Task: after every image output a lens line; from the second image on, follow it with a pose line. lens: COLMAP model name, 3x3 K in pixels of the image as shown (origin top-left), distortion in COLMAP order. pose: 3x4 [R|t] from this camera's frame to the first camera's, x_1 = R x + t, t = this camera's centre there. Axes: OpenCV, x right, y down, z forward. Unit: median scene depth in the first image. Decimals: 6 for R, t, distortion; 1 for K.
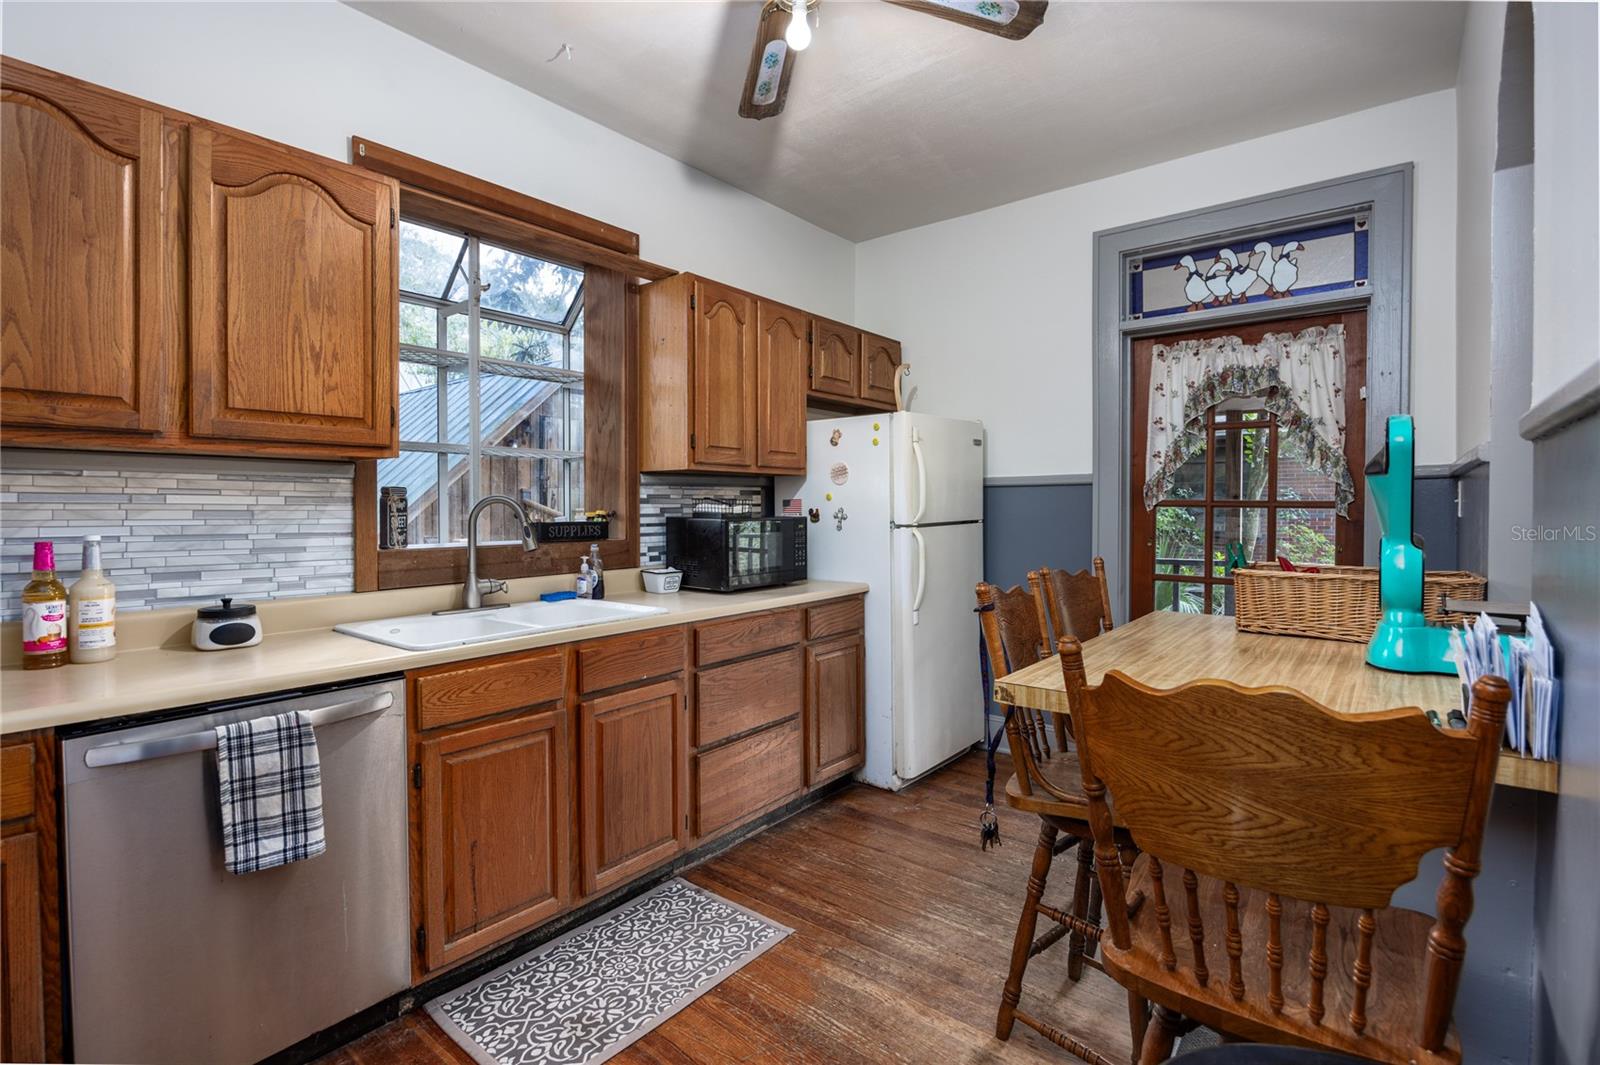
lens RADIAL K [[770.6, 0, 803.9], [0, 770.6, 520.0], [0, 0, 1]] dist [0.041328, -0.001589]
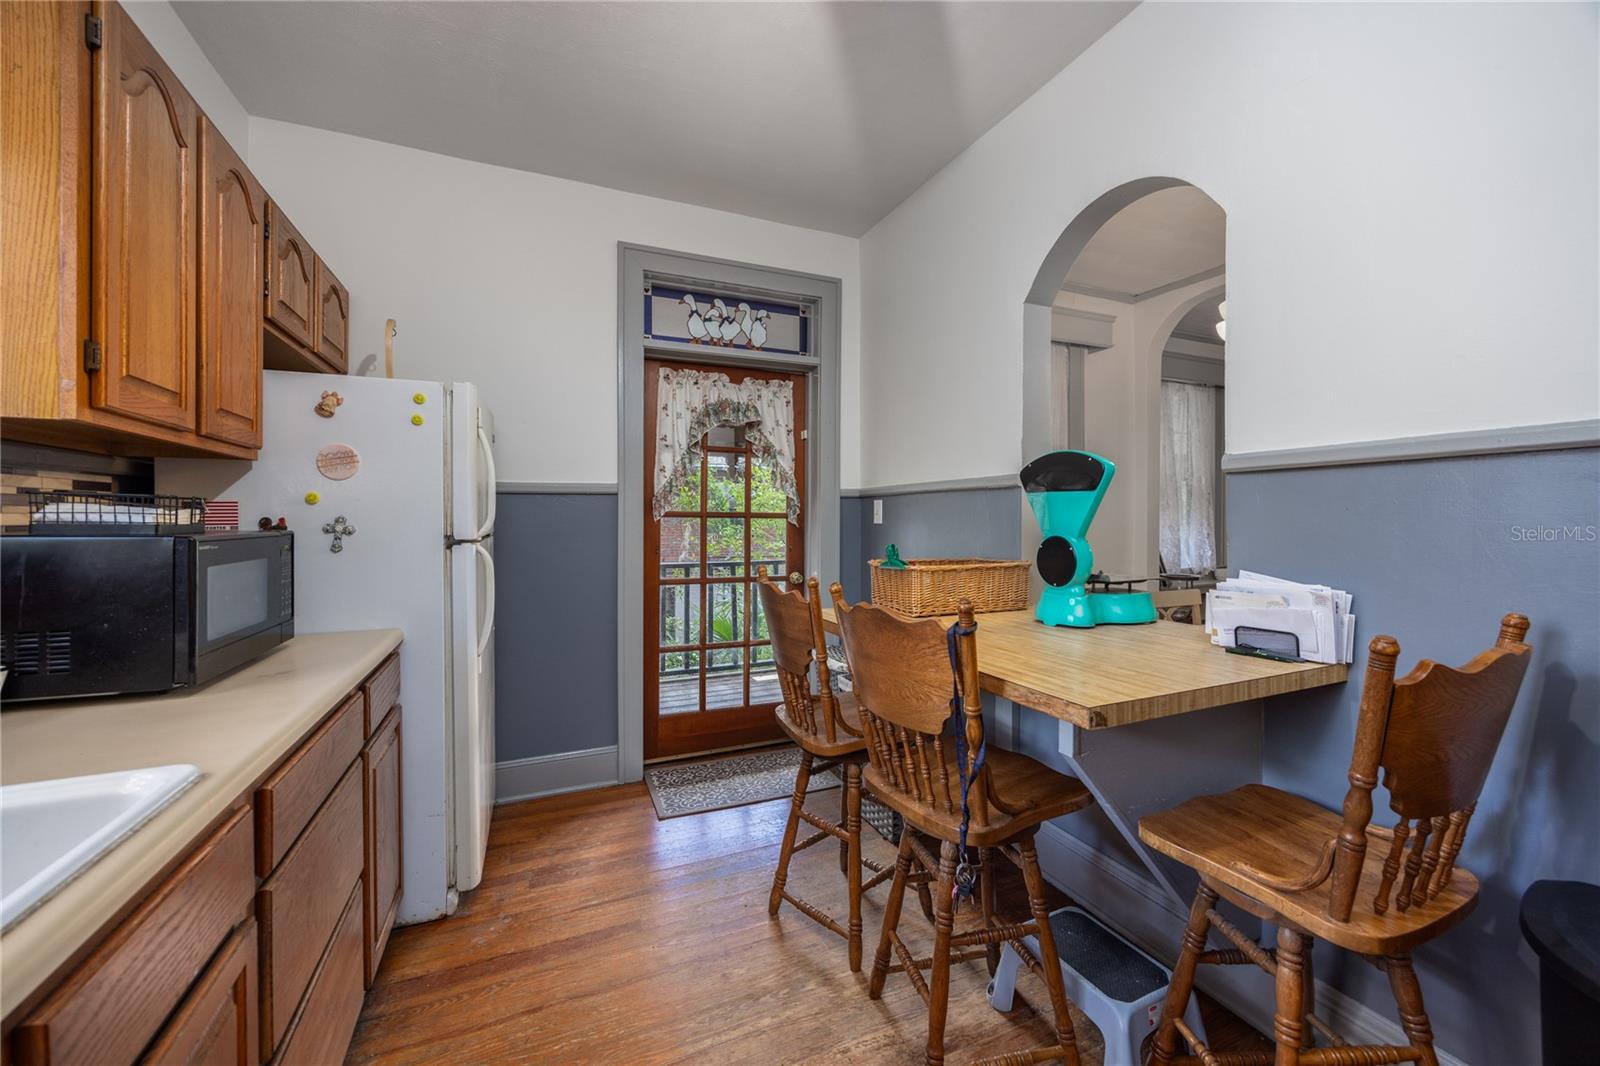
lens RADIAL K [[630.2, 0, 794.3], [0, 630.2, 523.5], [0, 0, 1]] dist [0.006311, 0.000295]
pose [[0.492773, -0.003481, 0.870151, -0.235080], [0.016315, 0.999853, -0.005240, -0.001060], [-0.870005, 0.016778, 0.492757, 0.440094]]
